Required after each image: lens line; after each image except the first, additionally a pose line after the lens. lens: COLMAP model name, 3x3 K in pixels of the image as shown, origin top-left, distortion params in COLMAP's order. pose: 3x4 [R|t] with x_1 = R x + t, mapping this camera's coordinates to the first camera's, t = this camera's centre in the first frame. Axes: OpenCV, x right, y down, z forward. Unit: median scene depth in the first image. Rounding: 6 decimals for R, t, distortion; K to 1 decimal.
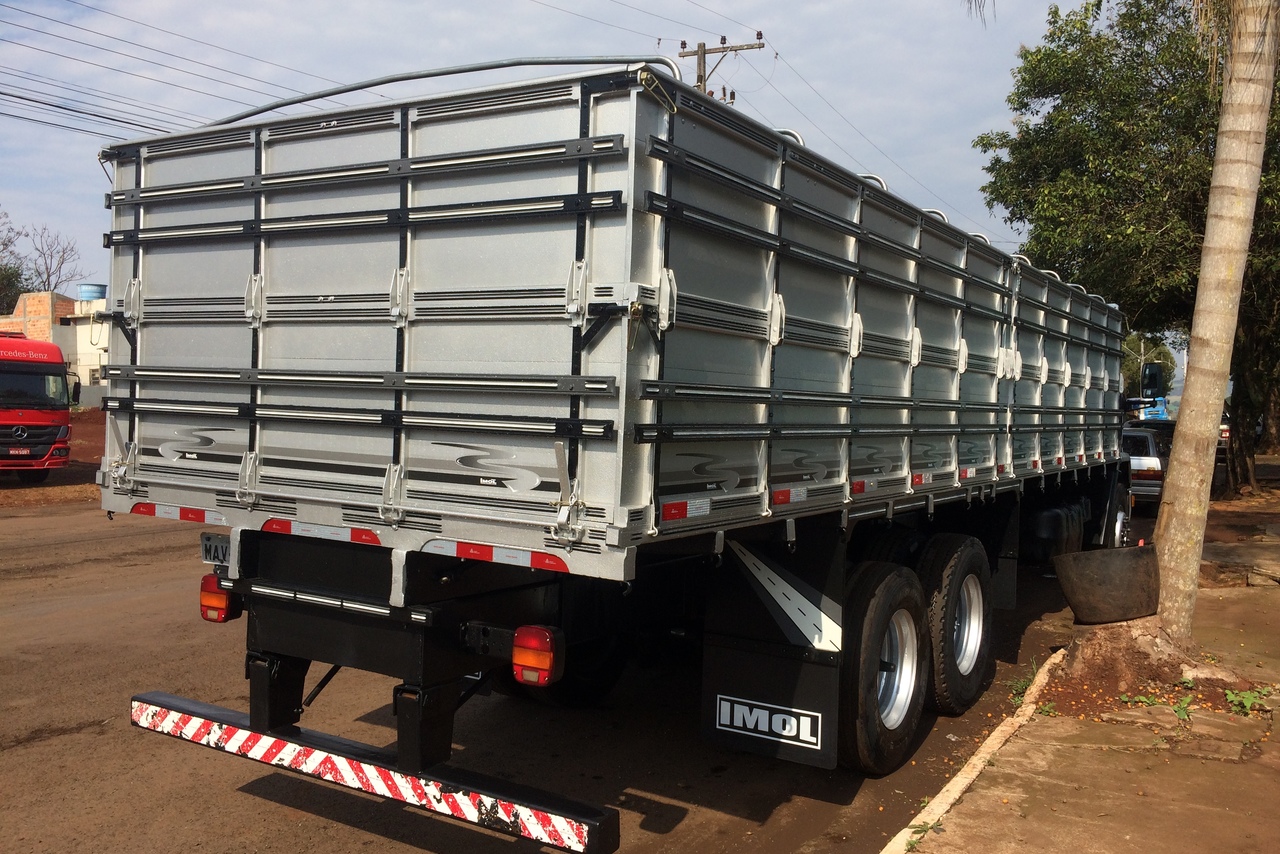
lens RADIAL K [[1094.8, 0, 648.5], [0, 1094.8, 427.5], [0, 0, 1]] dist [0.073491, -0.093726]
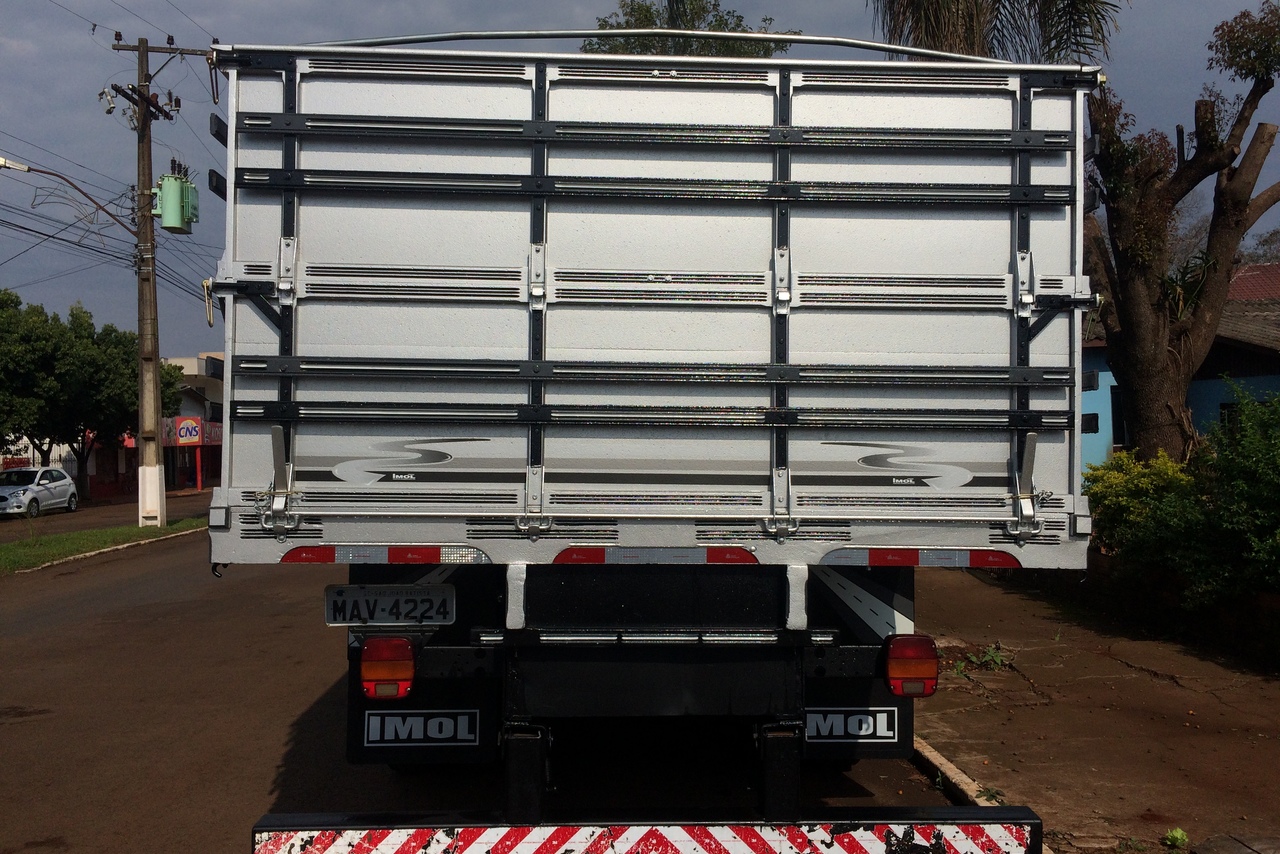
lens RADIAL K [[1094.8, 0, 650.4], [0, 1094.8, 430.0], [0, 0, 1]] dist [0.073491, -0.093726]
pose [[0.825428, -0.011459, 0.564391, -0.738859], [0.033309, 0.999041, -0.028430, 0.021918], [-0.563524, 0.042266, 0.825018, 0.302616]]
